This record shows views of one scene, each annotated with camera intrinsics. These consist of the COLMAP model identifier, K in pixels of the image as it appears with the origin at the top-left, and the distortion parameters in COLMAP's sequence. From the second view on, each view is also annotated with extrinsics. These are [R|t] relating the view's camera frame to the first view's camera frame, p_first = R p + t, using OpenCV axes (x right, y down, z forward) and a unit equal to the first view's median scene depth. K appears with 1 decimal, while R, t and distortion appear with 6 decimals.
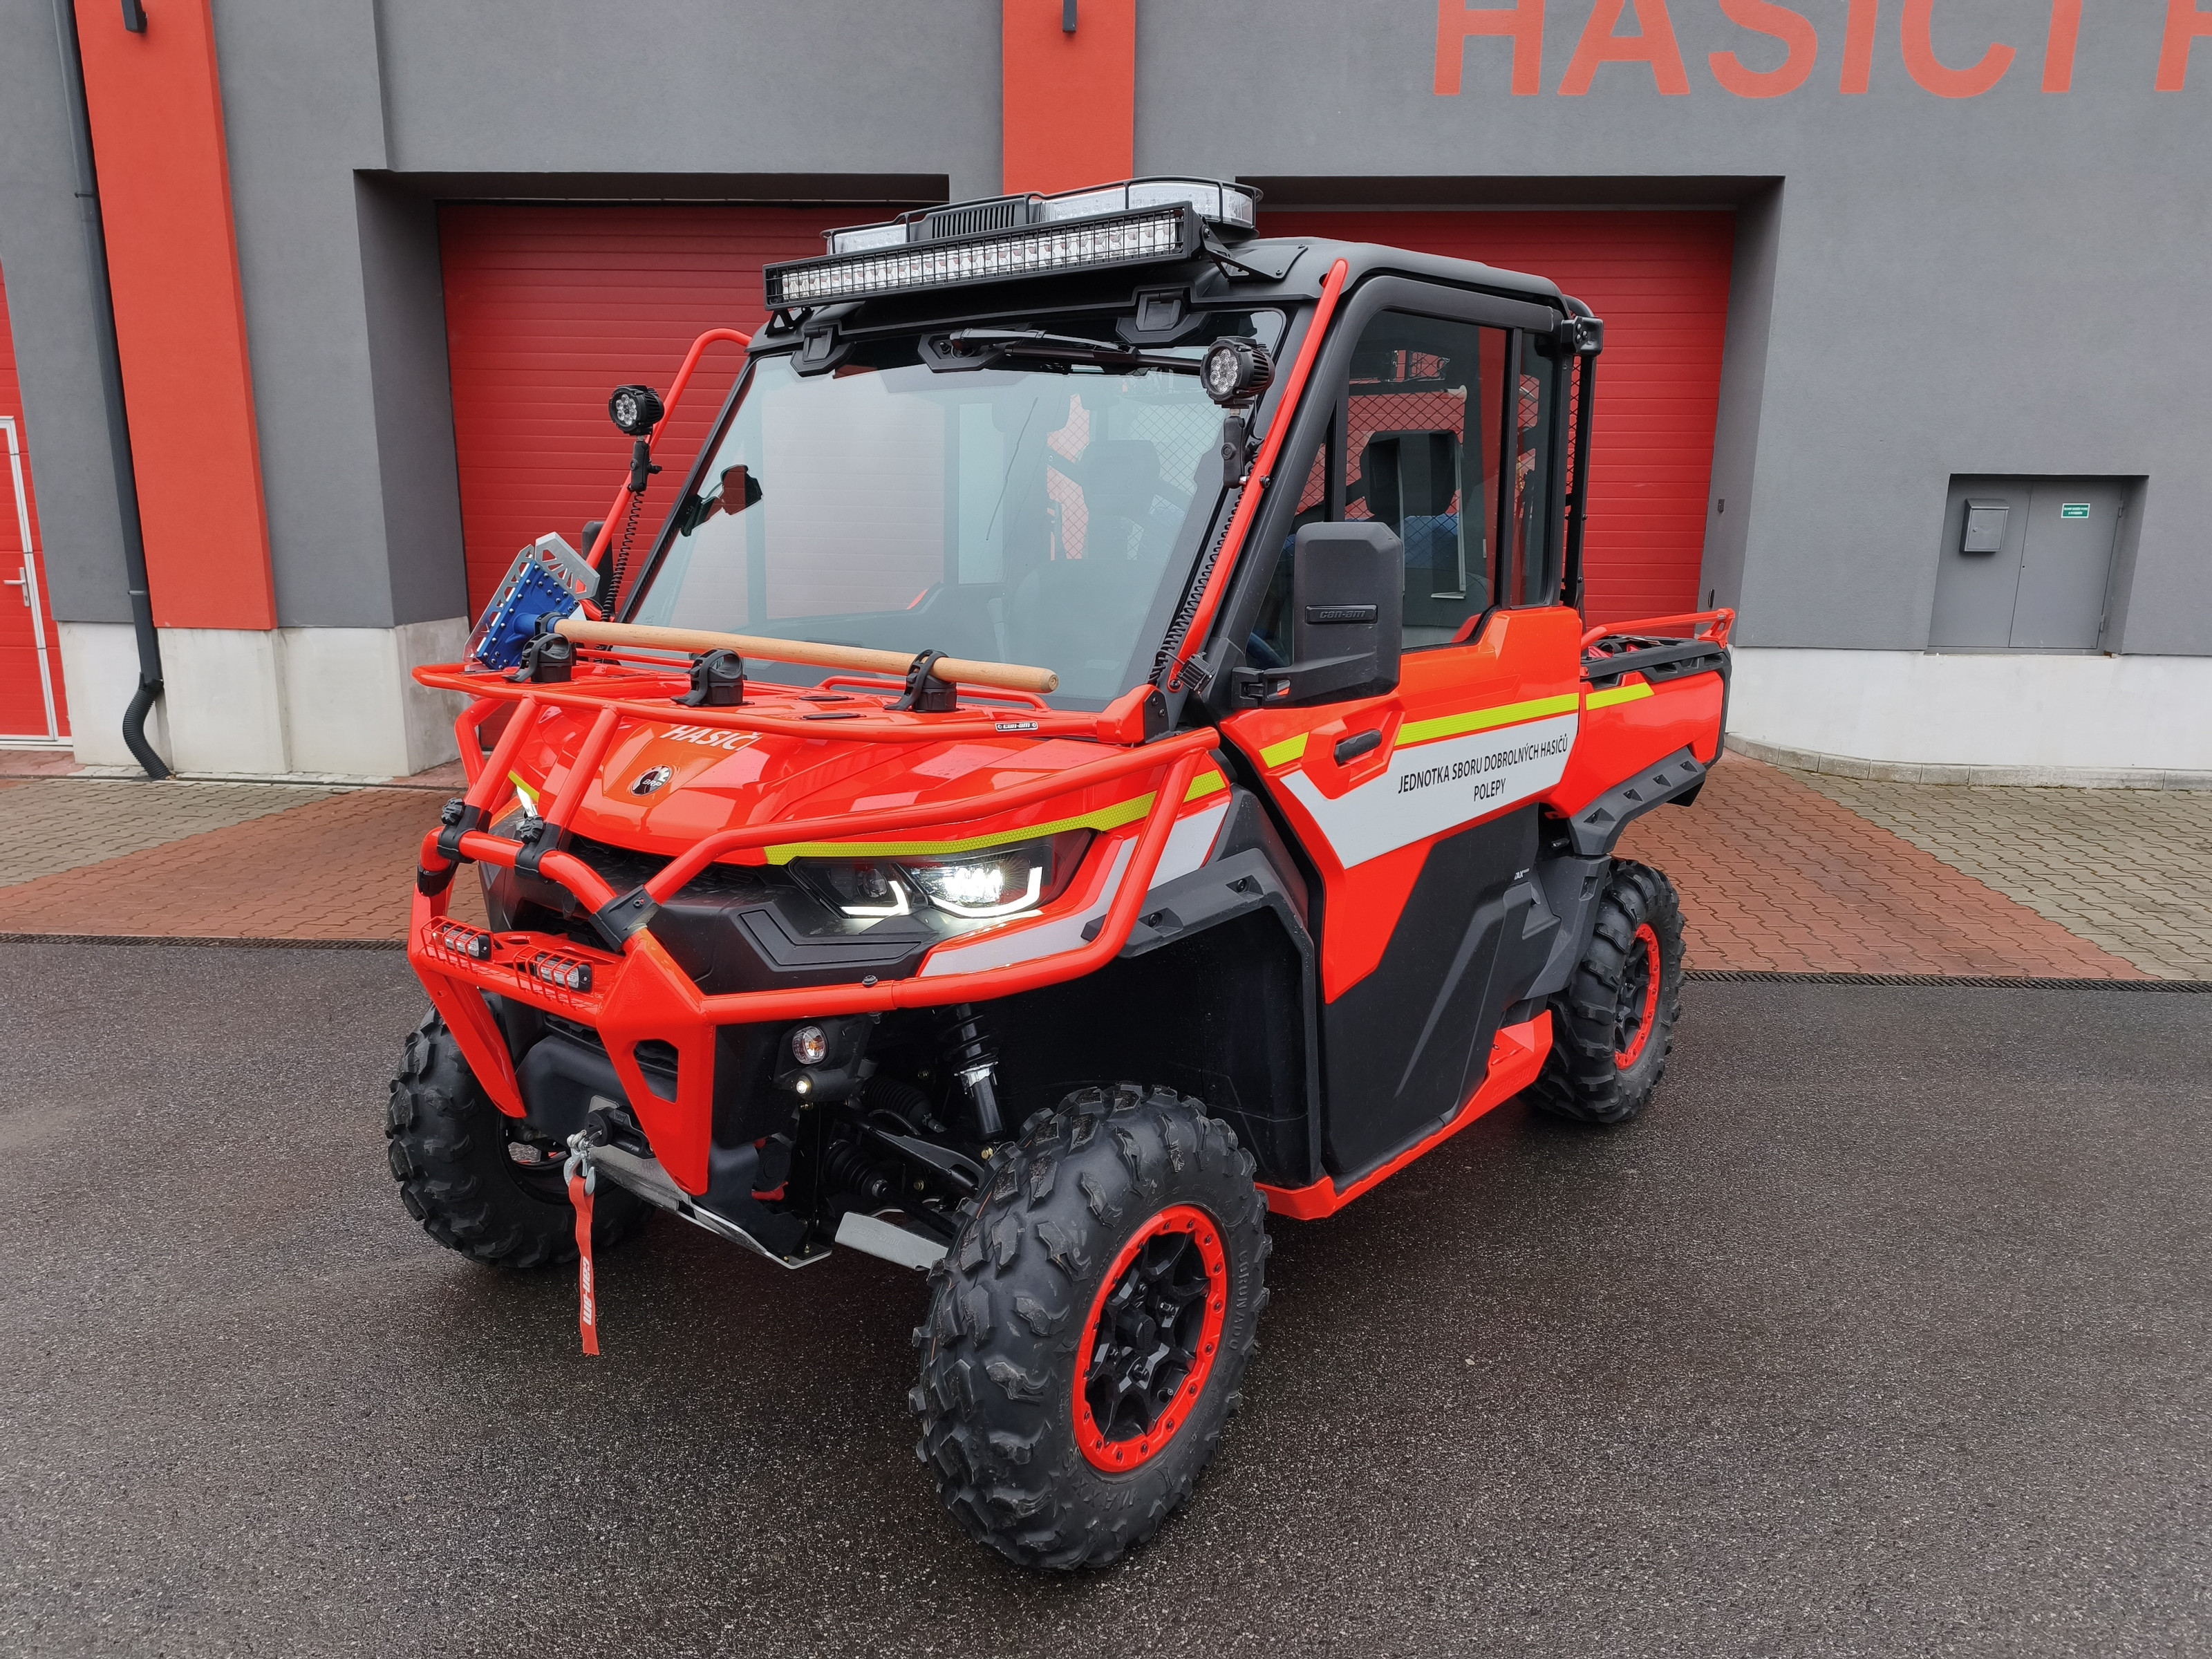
lens RADIAL K [[1512.1, 0, 1100.5], [0, 1512.1, 831.2], [0, 0, 1]] dist [-0.006771, -0.003918]
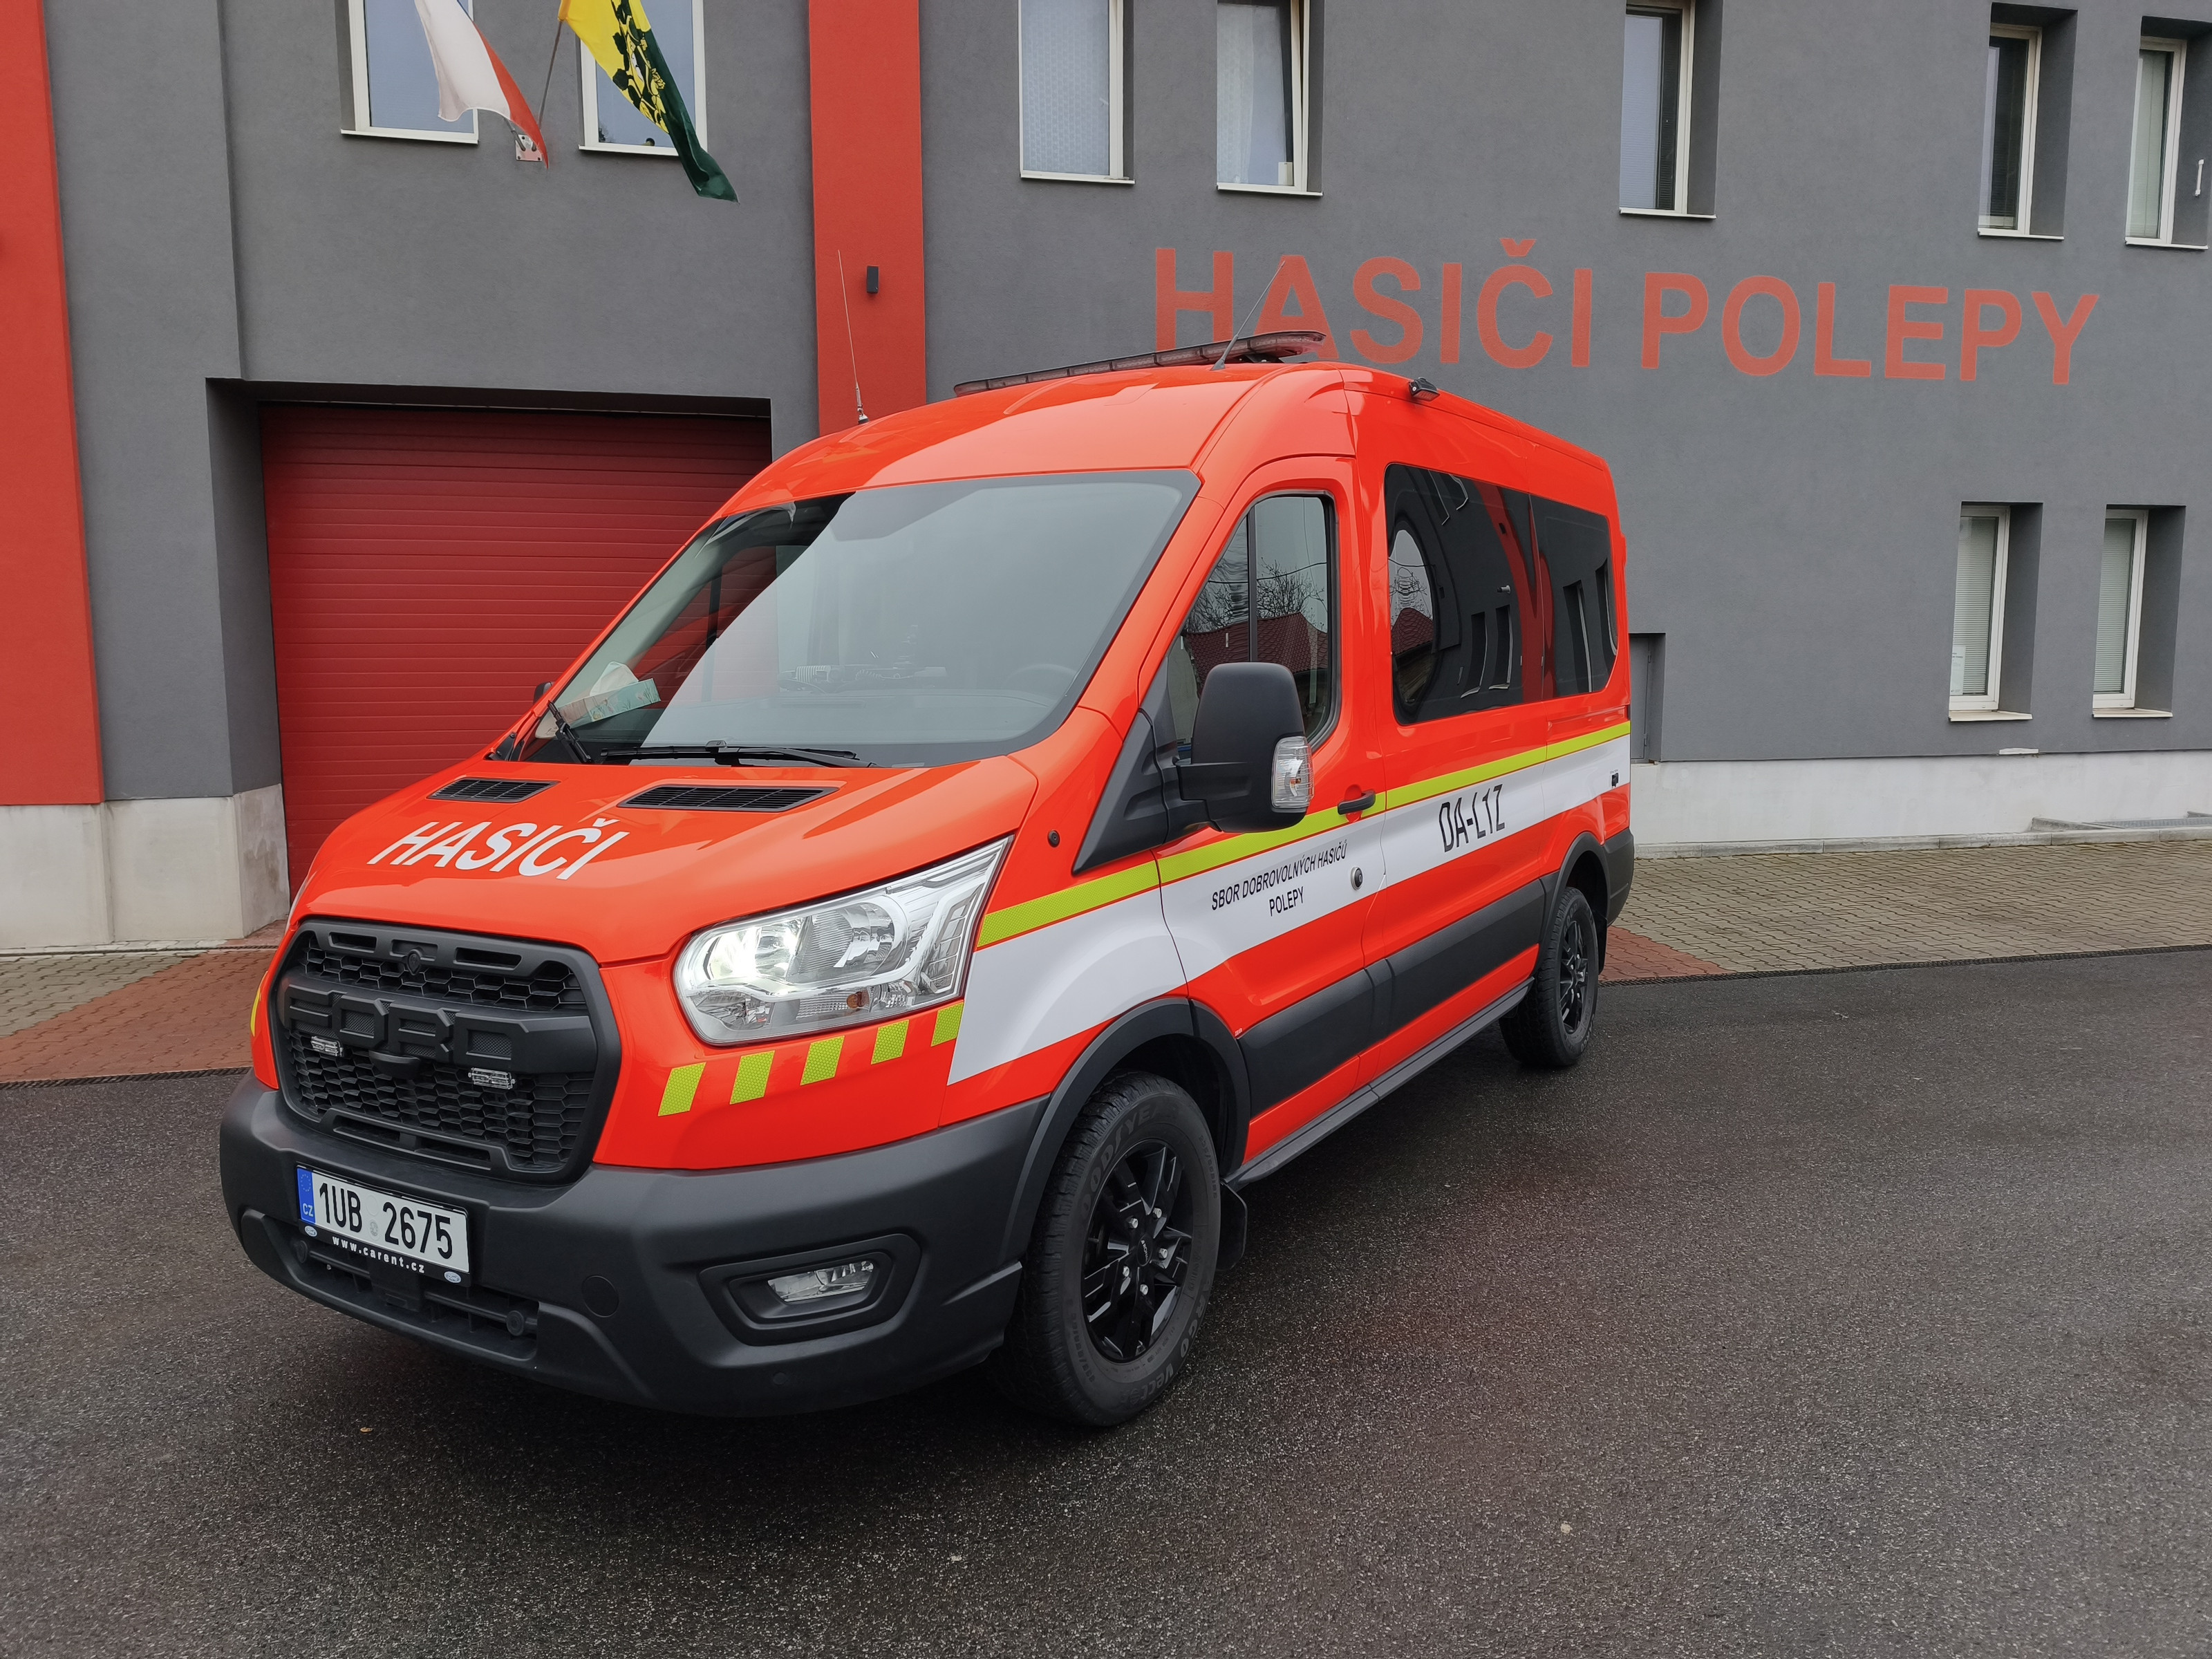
lens RADIAL K [[1512.1, 0, 1109.2], [0, 1512.1, 822.6], [0, 0, 1]] dist [-0.006771, -0.003918]
pose [[0.961643, -0.046822, 0.270279, -0.175673], [0.073996, 0.993076, -0.091237, 0.025103], [-0.264135, 0.107737, 0.958449, -0.173562]]
